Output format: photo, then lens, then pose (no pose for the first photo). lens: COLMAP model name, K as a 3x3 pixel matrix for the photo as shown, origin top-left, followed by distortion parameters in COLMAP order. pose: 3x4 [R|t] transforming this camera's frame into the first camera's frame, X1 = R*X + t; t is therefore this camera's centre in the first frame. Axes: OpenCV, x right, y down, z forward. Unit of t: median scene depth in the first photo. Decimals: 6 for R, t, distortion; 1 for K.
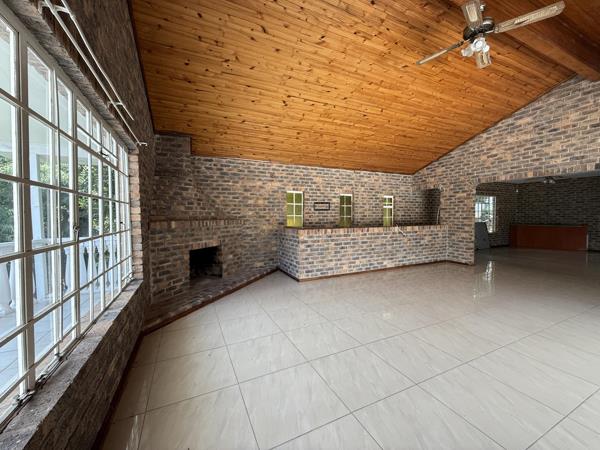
lens RADIAL K [[240.7, 0, 302.6], [0, 240.7, 224.0], [0, 0, 1]] dist [0.001006, 0.000163]
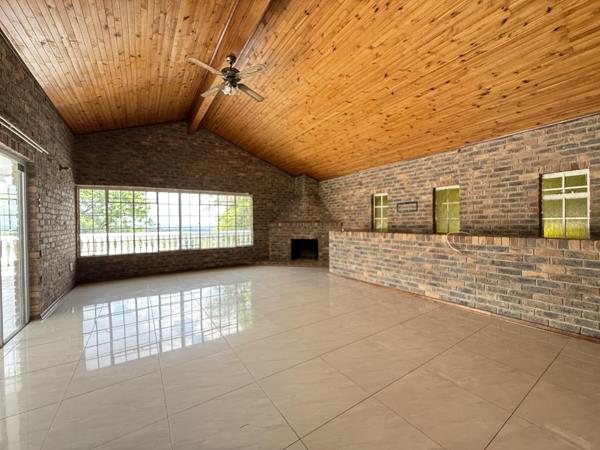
lens RADIAL K [[240.7, 0, 302.6], [0, 240.7, 224.0], [0, 0, 1]] dist [0.001006, 0.000163]
pose [[0.156288, 0.012367, -0.987634, 0.954254], [-0.019172, 0.999771, 0.009485, -0.015891], [0.987525, 0.017453, 0.156489, 0.559374]]
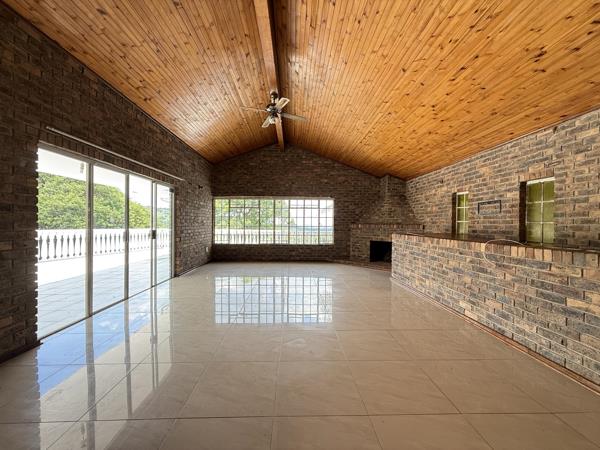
lens RADIAL K [[240.7, 0, 302.6], [0, 240.7, 224.0], [0, 0, 1]] dist [0.001006, 0.000163]
pose [[-0.386645, 0.005558, -0.922212, 1.006897], [-0.033220, 0.999249, 0.019950, -0.025509], [0.921630, 0.038349, -0.386170, 0.863537]]
